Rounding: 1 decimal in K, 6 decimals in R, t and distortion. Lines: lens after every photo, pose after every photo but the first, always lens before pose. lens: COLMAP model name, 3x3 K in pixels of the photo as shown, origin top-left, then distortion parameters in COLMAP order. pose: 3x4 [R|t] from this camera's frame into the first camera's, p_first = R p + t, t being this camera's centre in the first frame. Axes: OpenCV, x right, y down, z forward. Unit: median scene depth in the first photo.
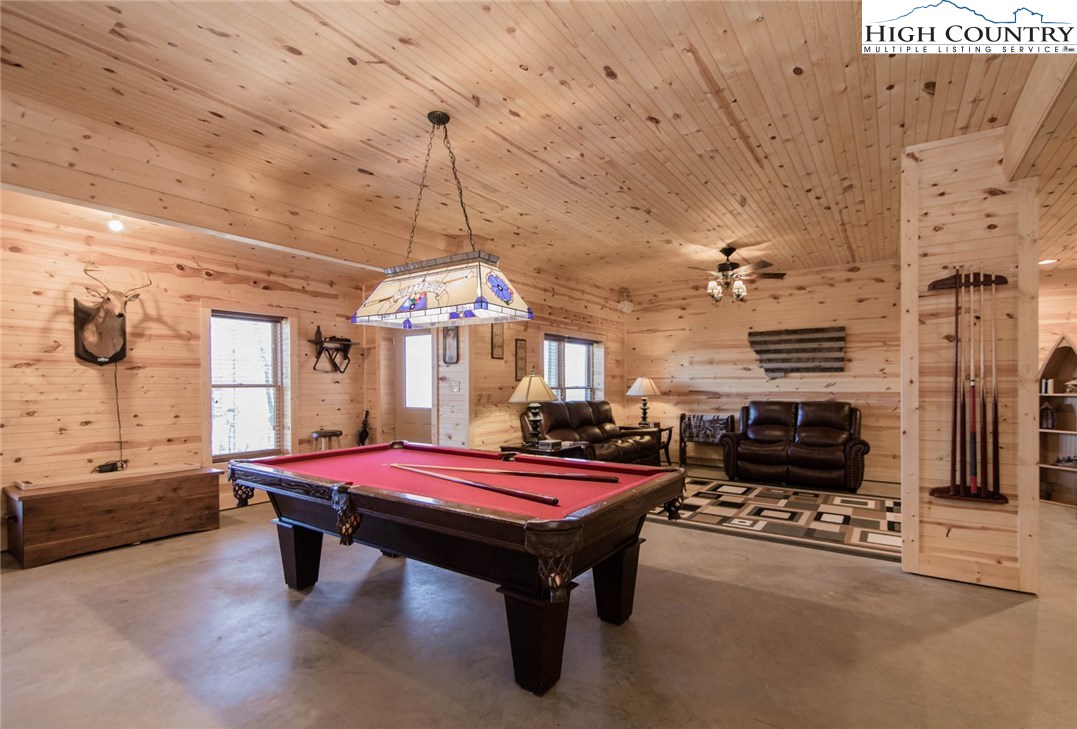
lens RADIAL K [[491.4, 0, 537.8], [0, 491.4, 390.4], [0, 0, 1]] dist [-0.000664, -0.000165]
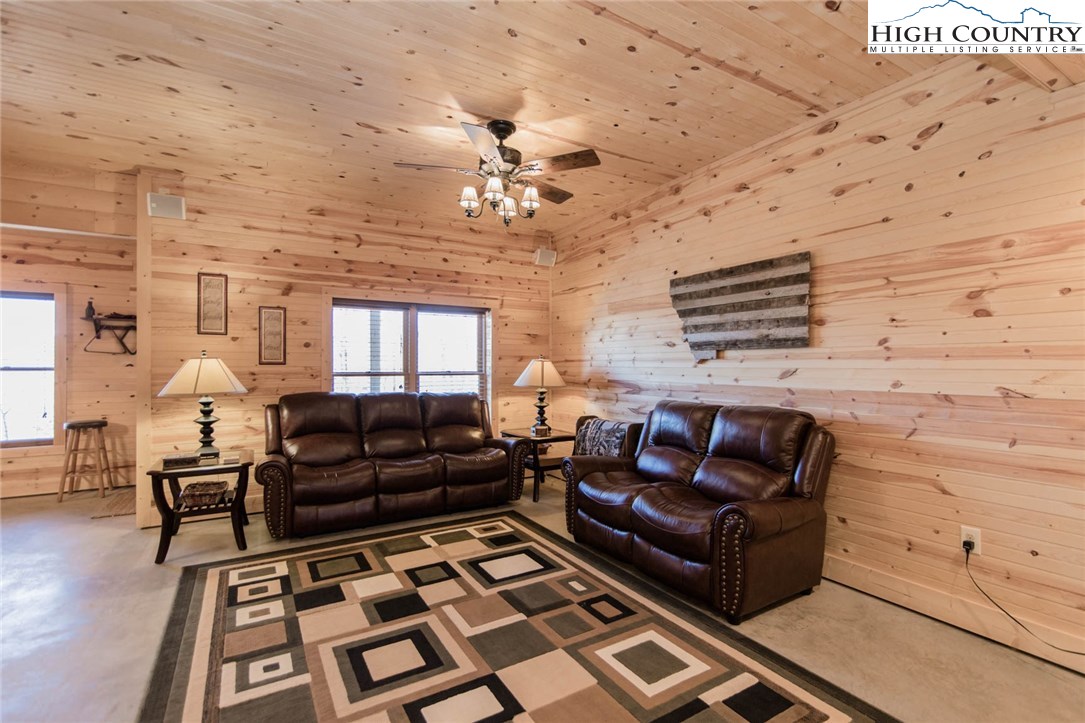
lens RADIAL K [[488.9, 0, 550.0], [0, 488.9, 364.7], [0, 0, 1]] dist [-0.001787, -0.000088]
pose [[0.914649, 0.003056, -0.404237, 0.589778], [-0.009196, 0.999870, -0.013246, -0.012191], [0.404144, 0.015833, 0.914558, 0.471397]]
